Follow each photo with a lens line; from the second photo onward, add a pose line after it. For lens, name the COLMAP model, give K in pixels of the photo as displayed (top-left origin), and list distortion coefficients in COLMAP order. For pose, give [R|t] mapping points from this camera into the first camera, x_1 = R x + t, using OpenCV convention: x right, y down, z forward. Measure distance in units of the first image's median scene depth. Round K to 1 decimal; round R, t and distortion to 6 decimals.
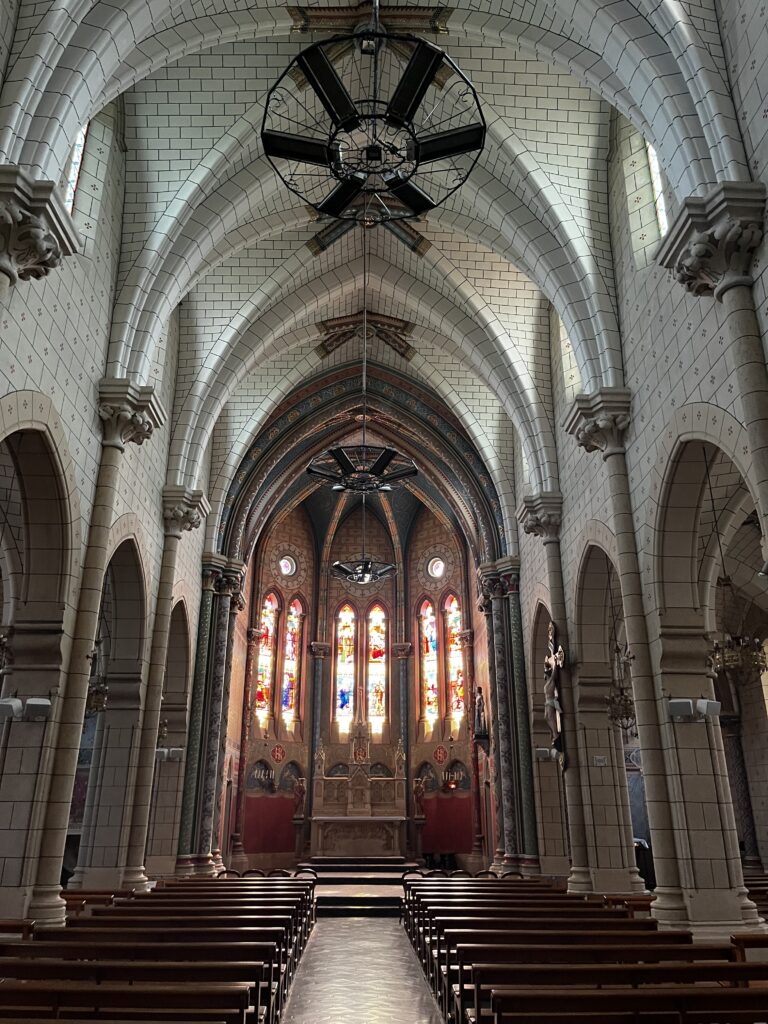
lens RADIAL K [[785.7, 0, 379.7], [0, 785.7, 507.1], [0, 0, 1]] dist [0.050159, -0.028398]
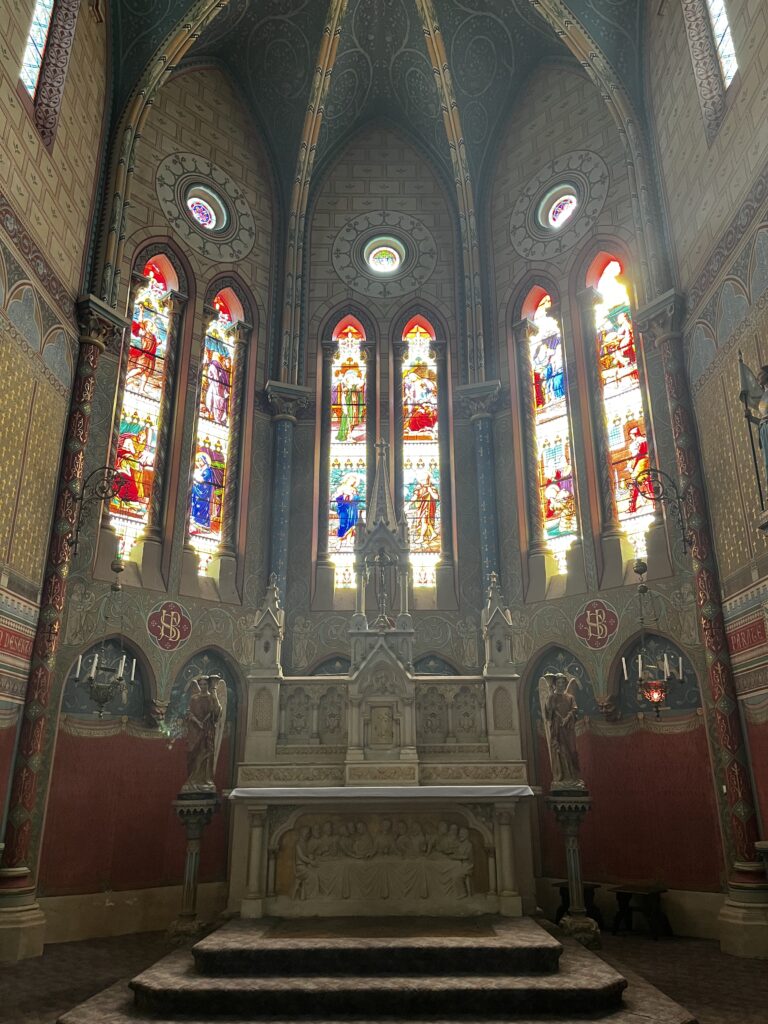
lens RADIAL K [[785.7, 0, 390.3], [0, 785.7, 510.3], [0, 0, 1]] dist [0.050159, -0.028398]
pose [[0.999629, -0.016845, -0.021381, -0.012031], [0.017594, 0.999220, 0.035339, 0.229071], [0.020769, -0.035703, 0.999147, 0.584163]]
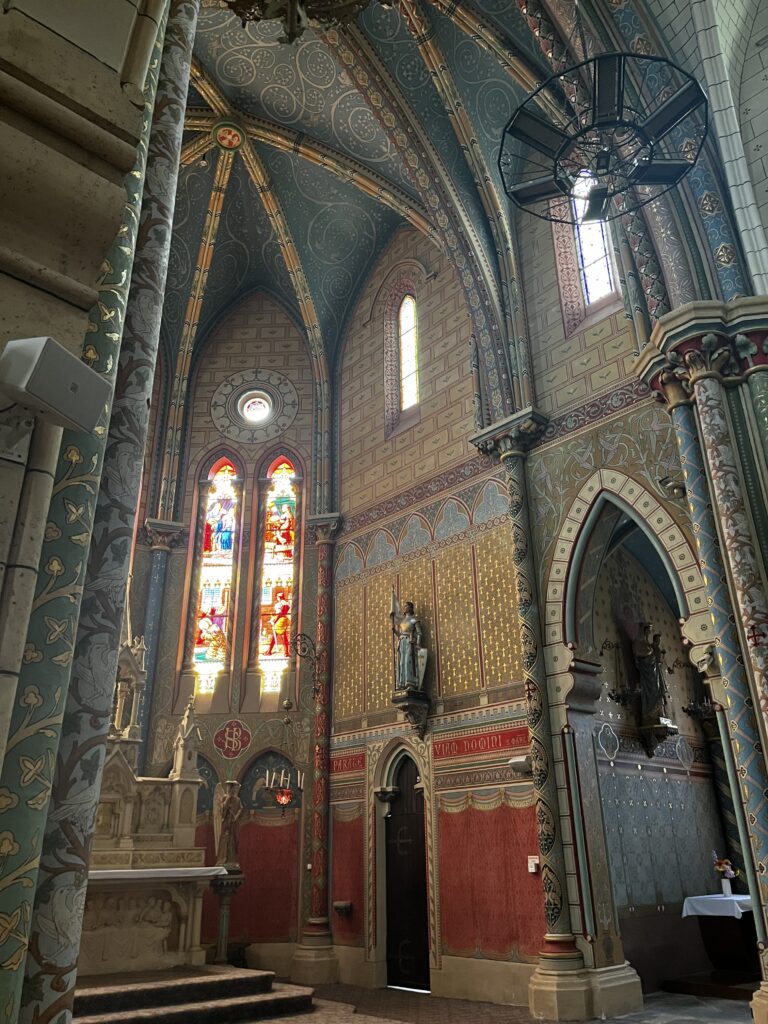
lens RADIAL K [[785.7, 0, 408.6], [0, 785.7, 506.9], [0, 0, 1]] dist [0.050159, -0.028398]
pose [[0.748968, 0.257724, 0.610430, -0.171785], [-0.224626, 0.965461, -0.132012, 0.199694], [-0.623370, -0.038246, 0.780991, 0.512023]]
